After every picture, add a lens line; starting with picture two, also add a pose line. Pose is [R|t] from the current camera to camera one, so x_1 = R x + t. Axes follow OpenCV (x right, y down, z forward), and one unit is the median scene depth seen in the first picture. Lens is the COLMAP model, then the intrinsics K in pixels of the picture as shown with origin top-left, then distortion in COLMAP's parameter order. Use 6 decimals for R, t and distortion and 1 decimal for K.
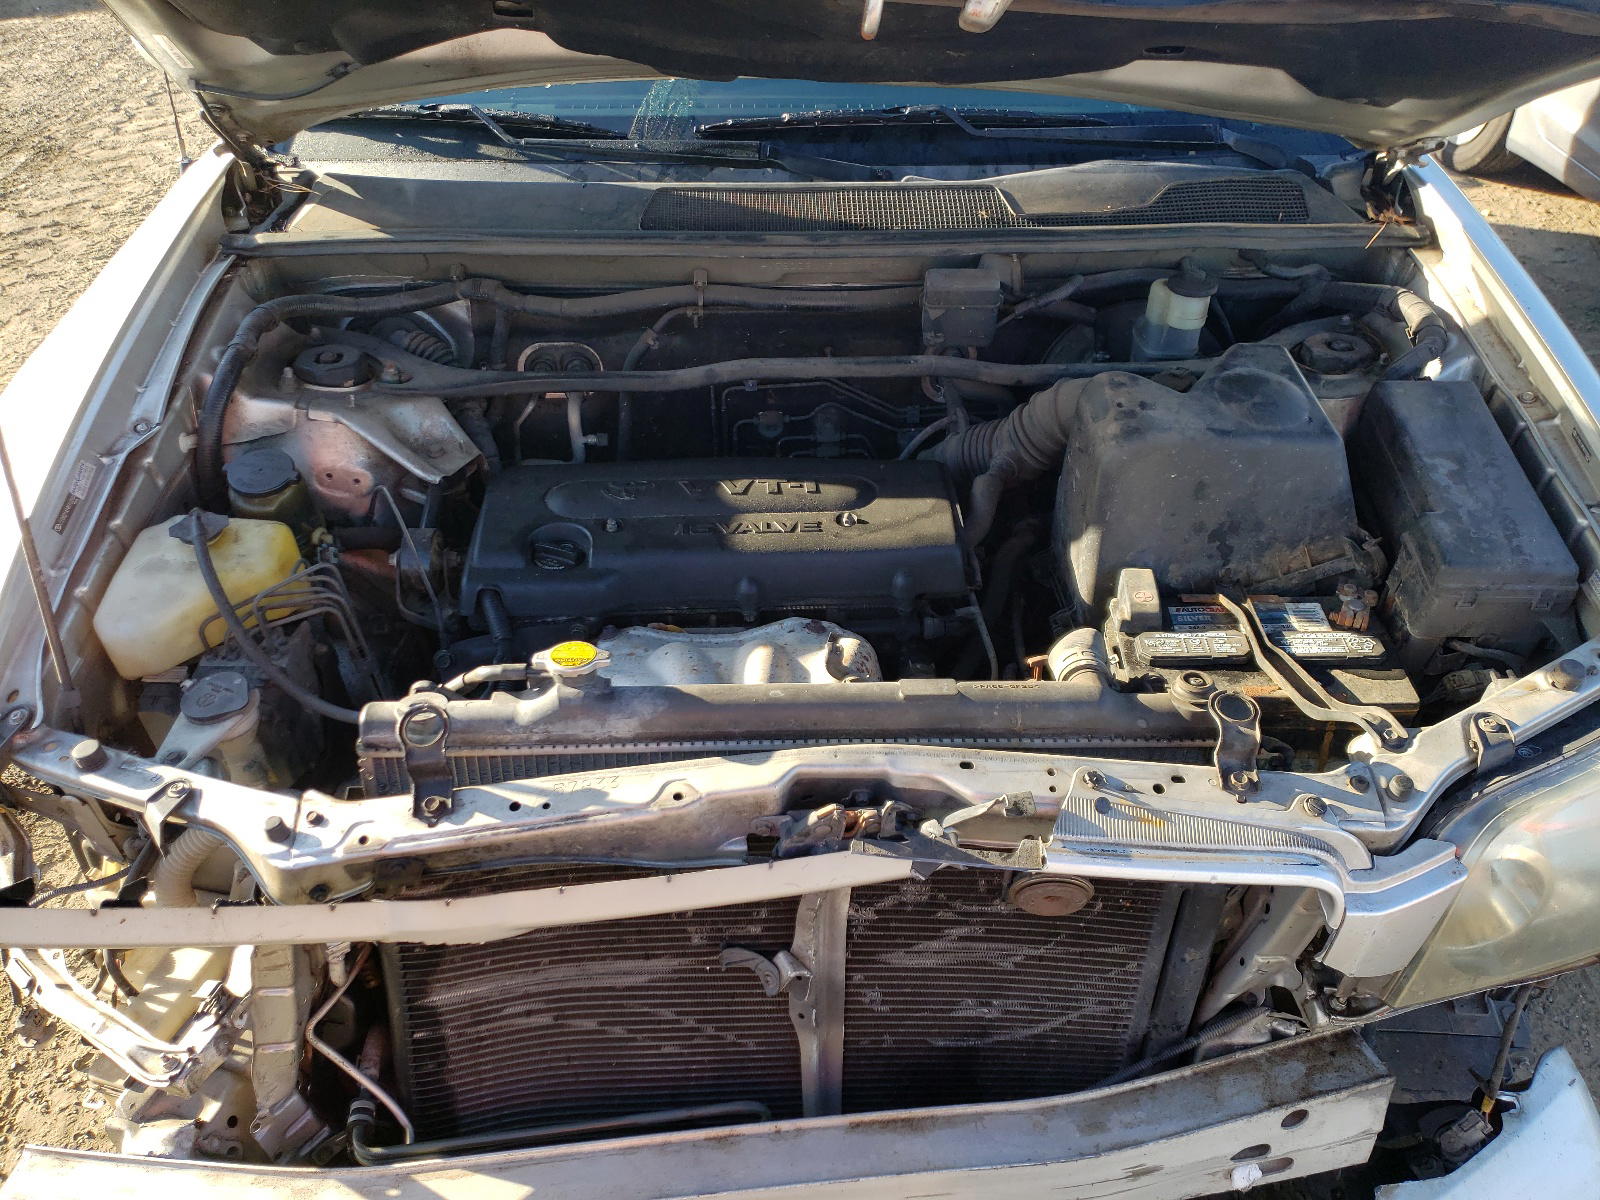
lens RADIAL K [[1228.1, 0, 783.9], [0, 1228.1, 600.5], [0, 0, 1]] dist [-0.000163, 0.003825]
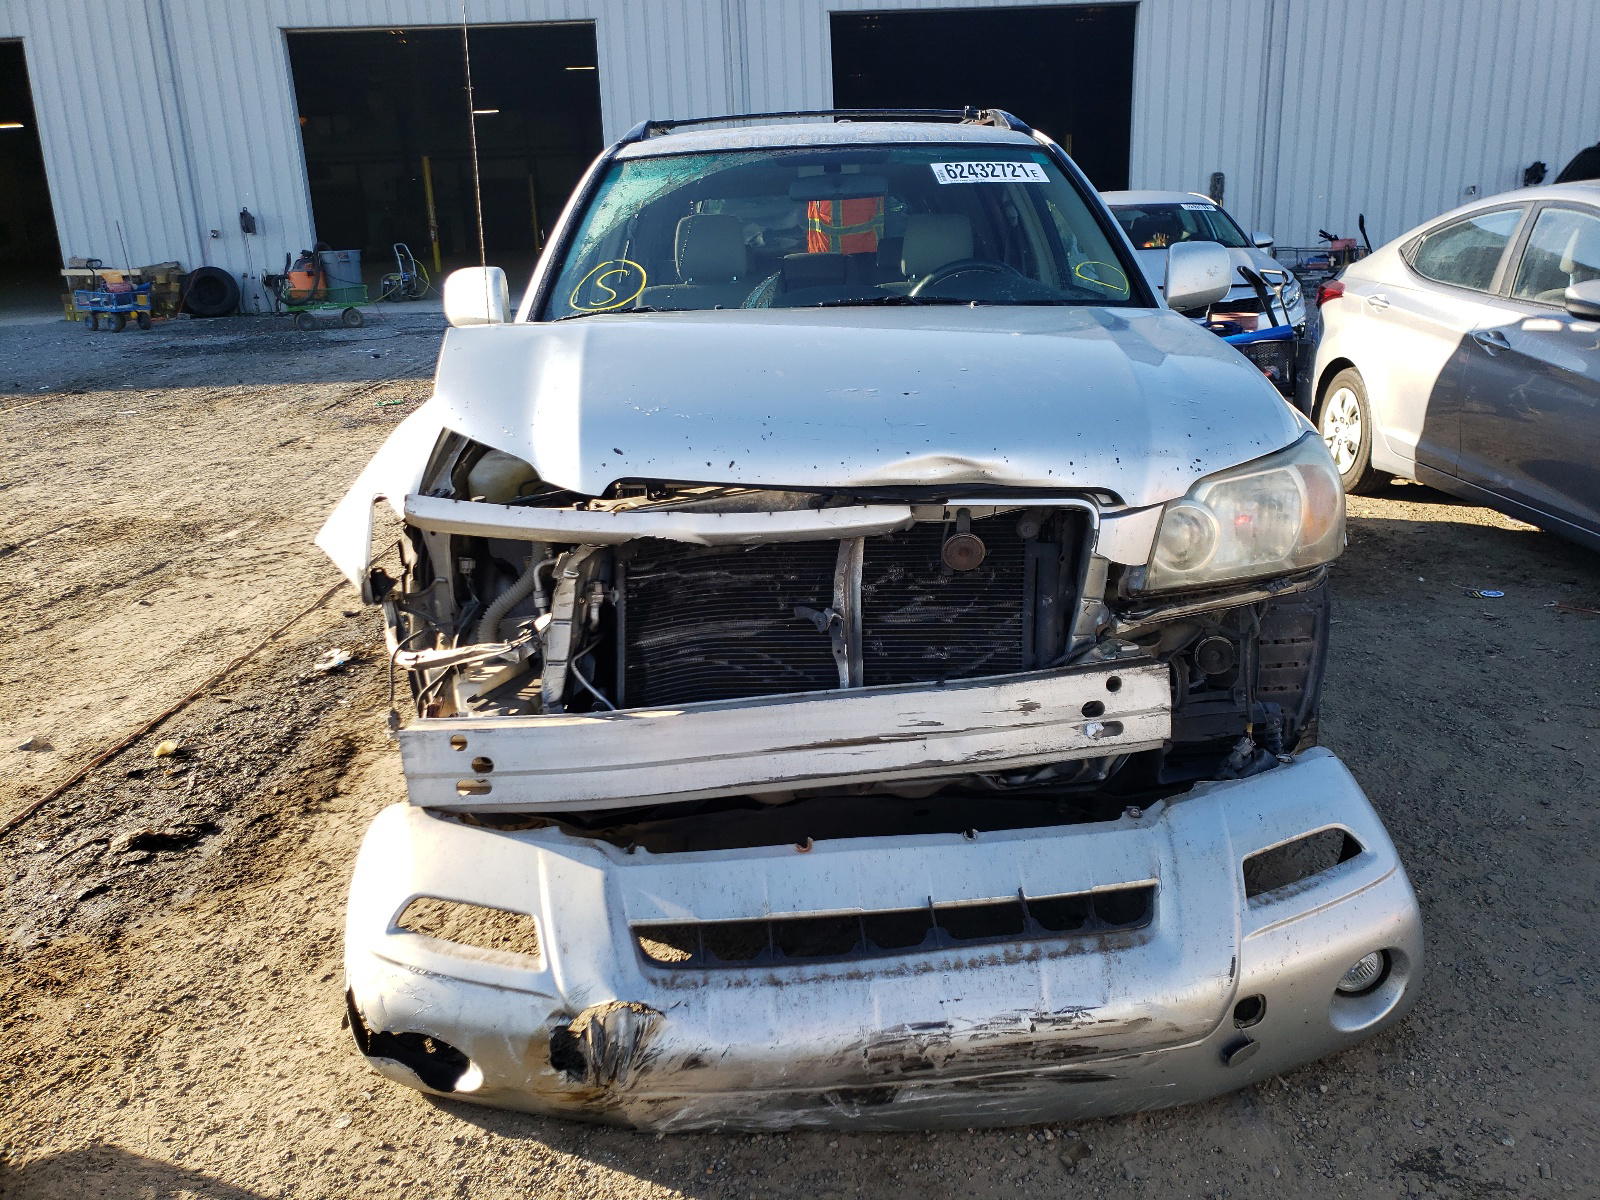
lens RADIAL K [[1229.2, 0, 800.0], [0, 1229.2, 600.0], [0, 0, 1]] dist [0.041717, -0.002533]
pose [[0.999216, -0.031498, -0.024000, 0.002195], [0.019754, 0.921748, -0.387287, 0.978710], [0.034321, 0.386509, 0.921647, -0.726456]]
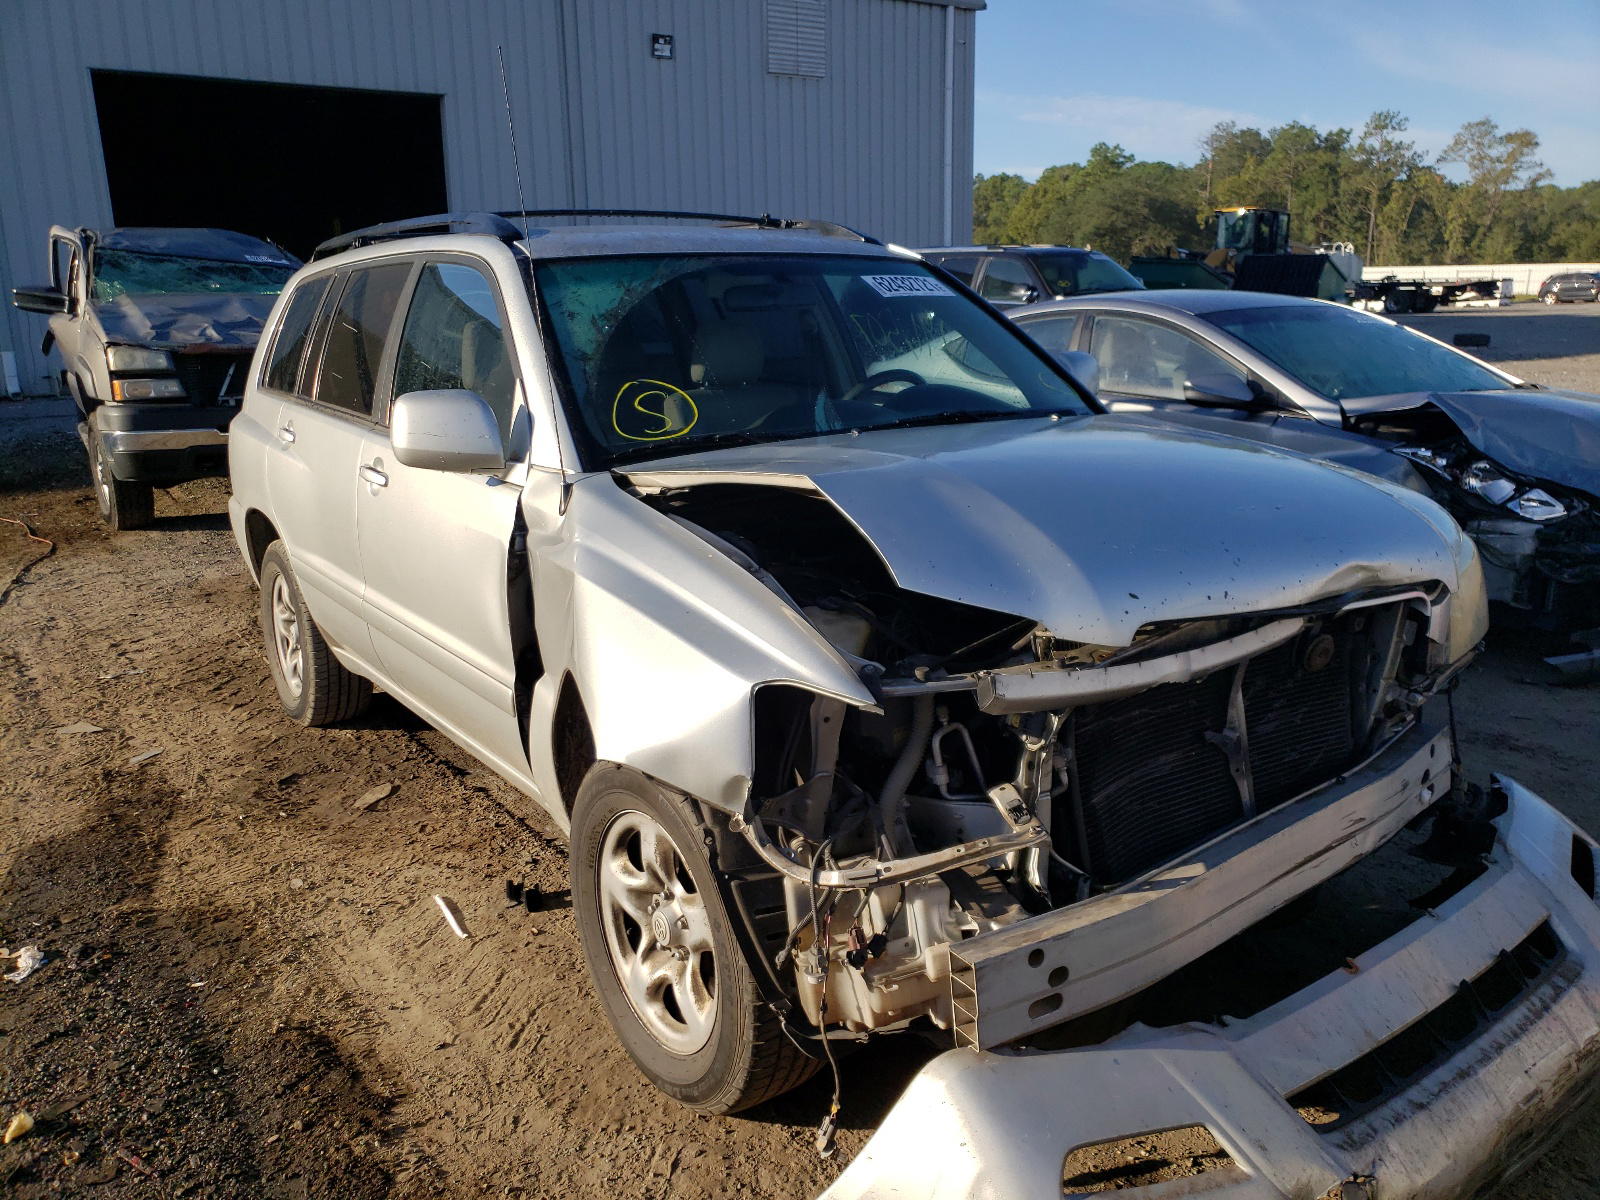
lens RADIAL K [[1244.4, 0, 801.4], [0, 1244.4, 624.4], [0, 0, 1]] dist [0.039352, -0.003700]
pose [[0.841551, -0.162930, 0.515020, -1.463723], [0.363105, 0.876517, -0.316027, 0.505995], [-0.399933, 0.452959, 0.796795, -0.335588]]
